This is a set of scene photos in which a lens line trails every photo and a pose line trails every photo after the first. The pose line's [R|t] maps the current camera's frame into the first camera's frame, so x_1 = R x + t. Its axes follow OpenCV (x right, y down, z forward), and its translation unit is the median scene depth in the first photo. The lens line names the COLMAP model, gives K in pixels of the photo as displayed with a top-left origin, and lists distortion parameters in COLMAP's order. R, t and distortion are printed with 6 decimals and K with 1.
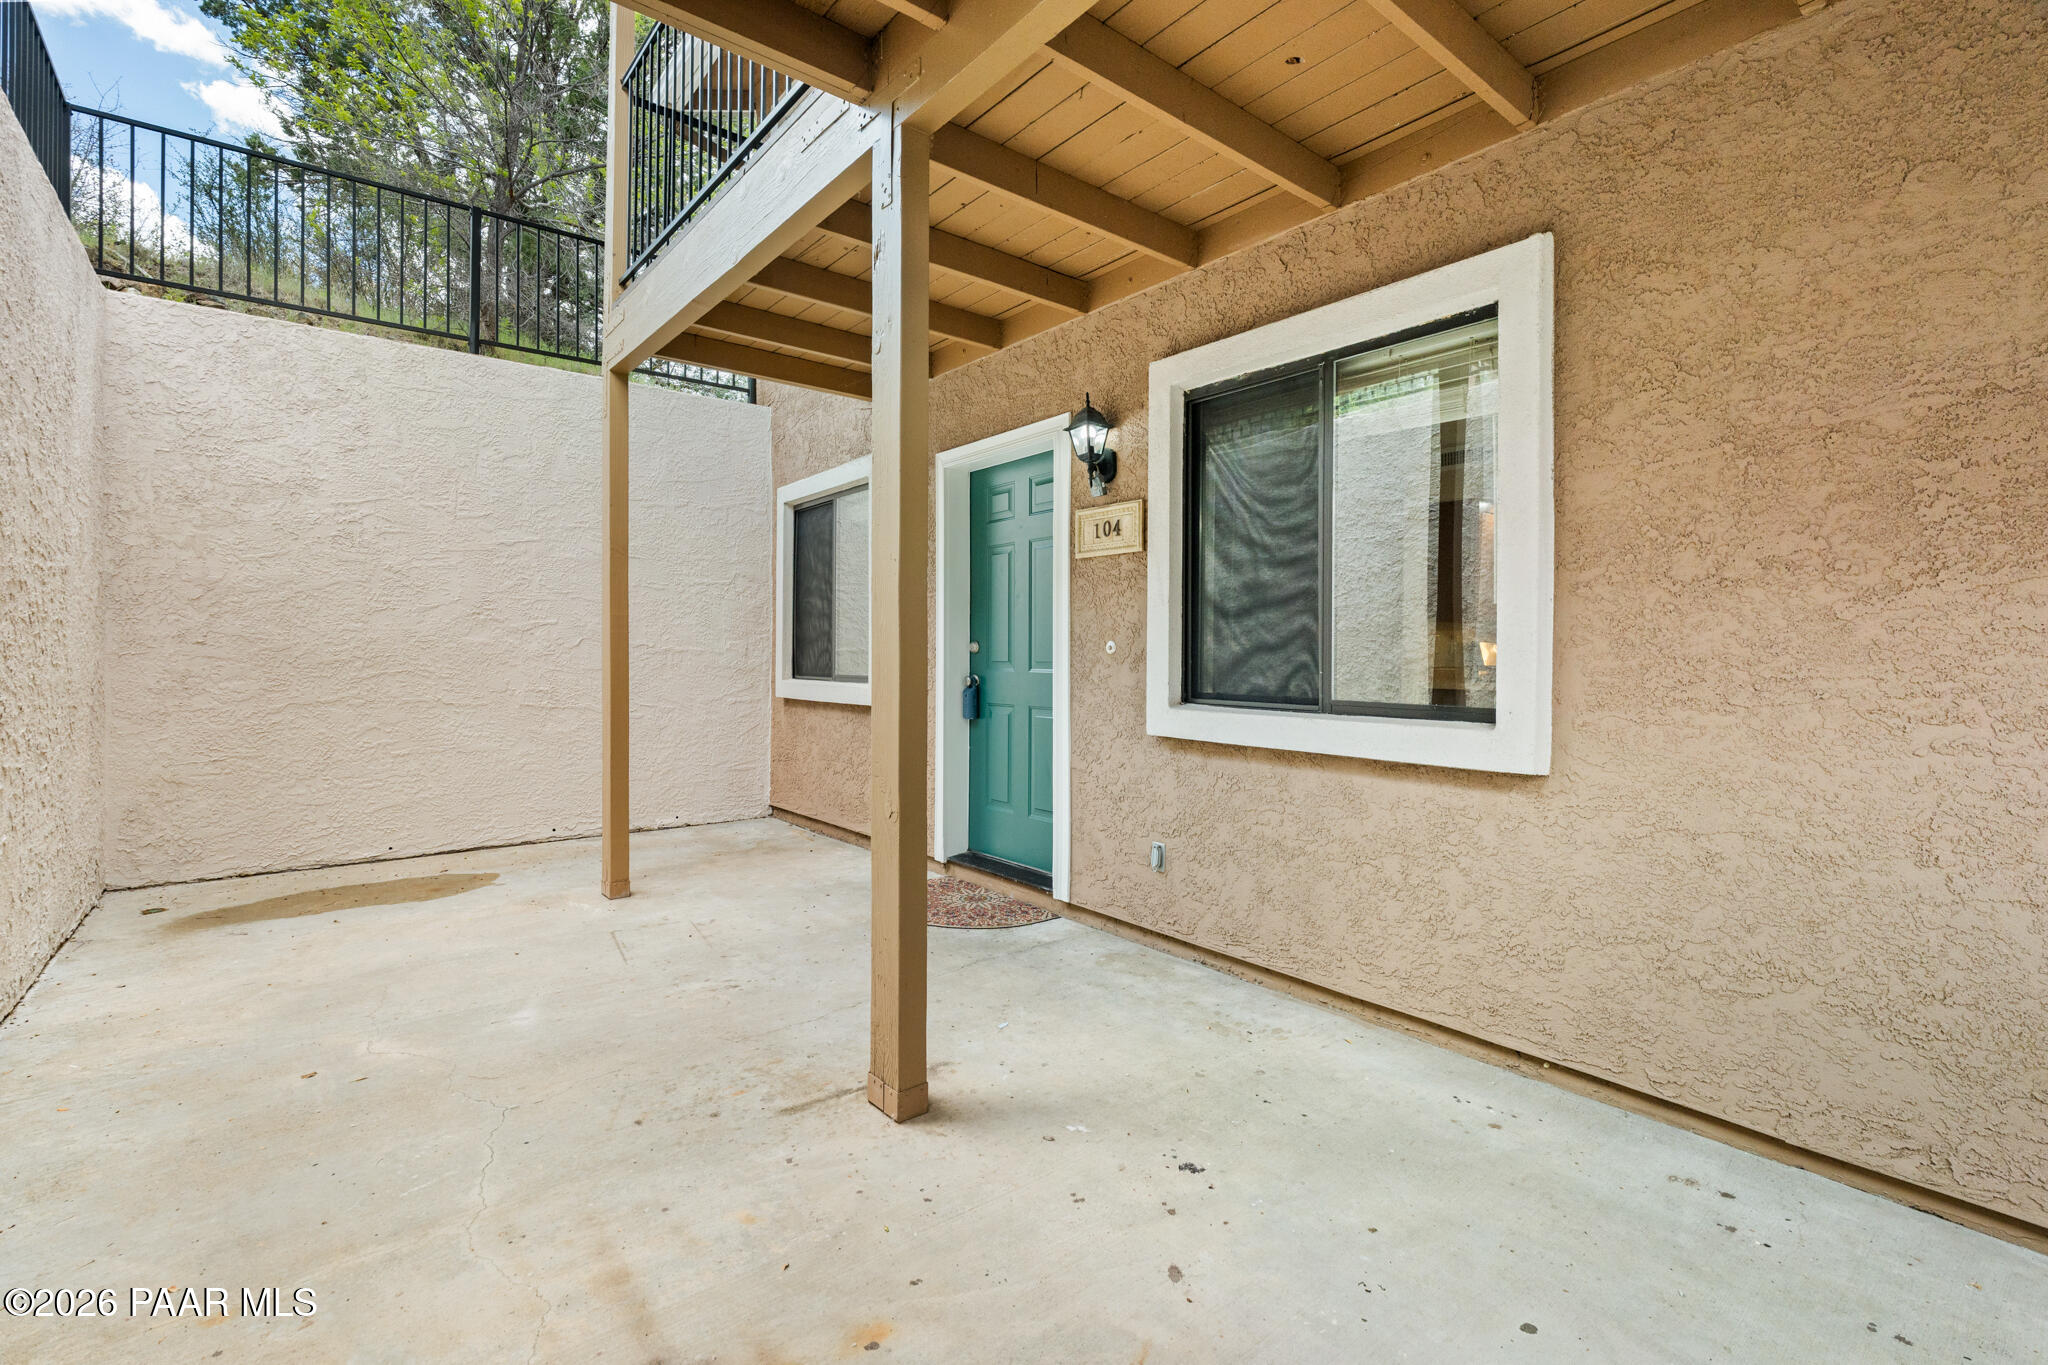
lens RADIAL K [[906.9, 0, 1024.2], [0, 906.9, 668.8], [0, 0, 1]] dist [-0.006726, 0.001644]
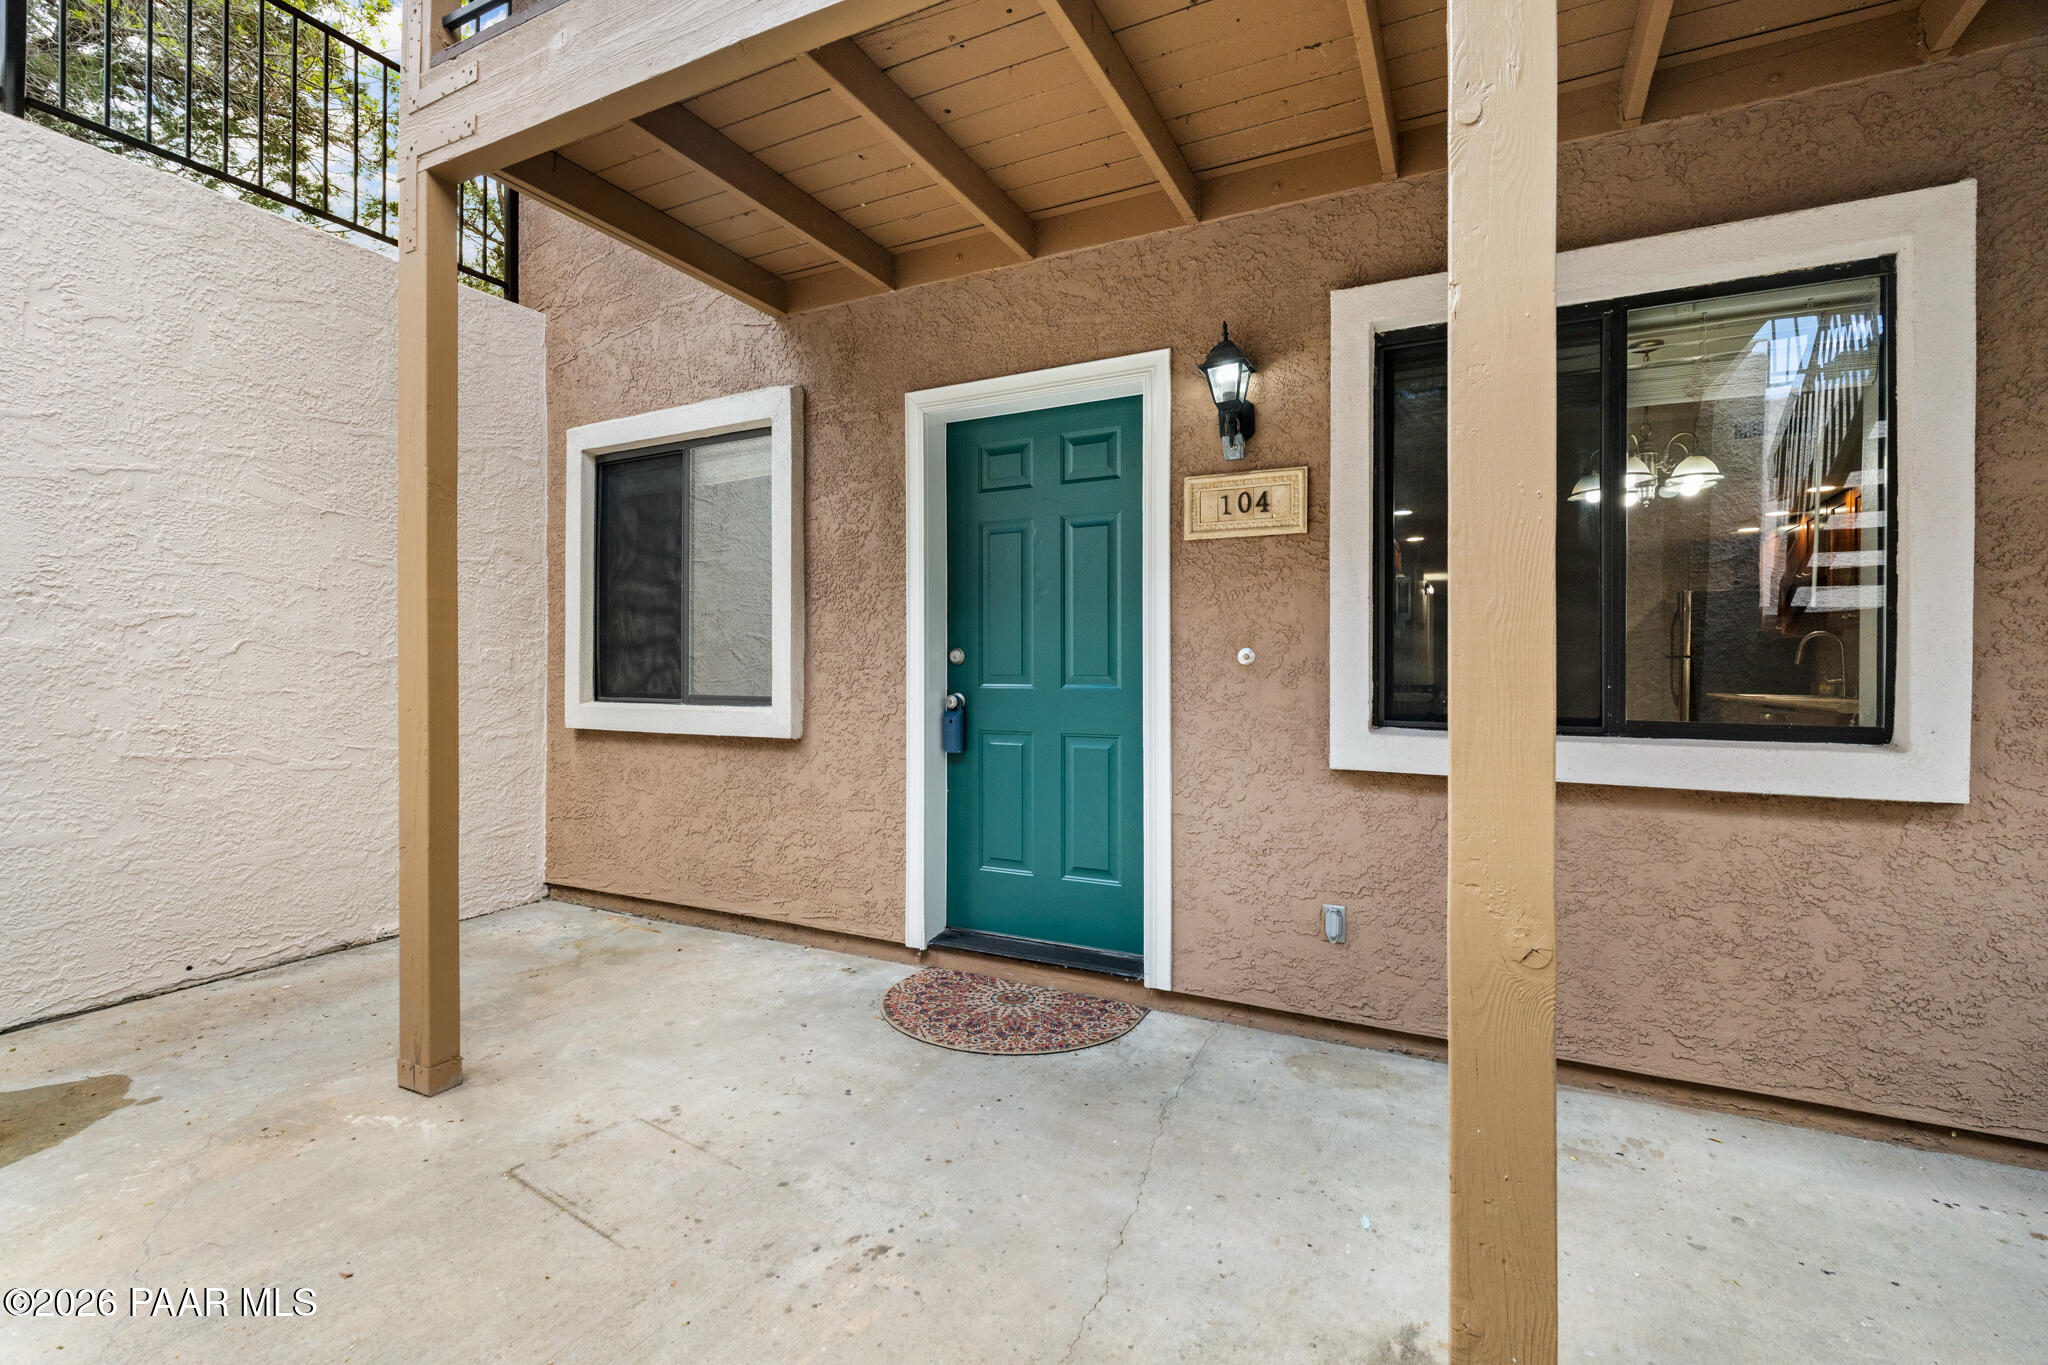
lens RADIAL K [[906.9, 0, 1025.2], [0, 906.9, 674.3], [0, 0, 1]] dist [-0.006726, 0.001644]
pose [[0.914351, -0.006424, 0.404871, -0.403320], [0.008827, 0.999953, -0.004070, -0.007210], [-0.404826, 0.007296, 0.914365, 0.382053]]
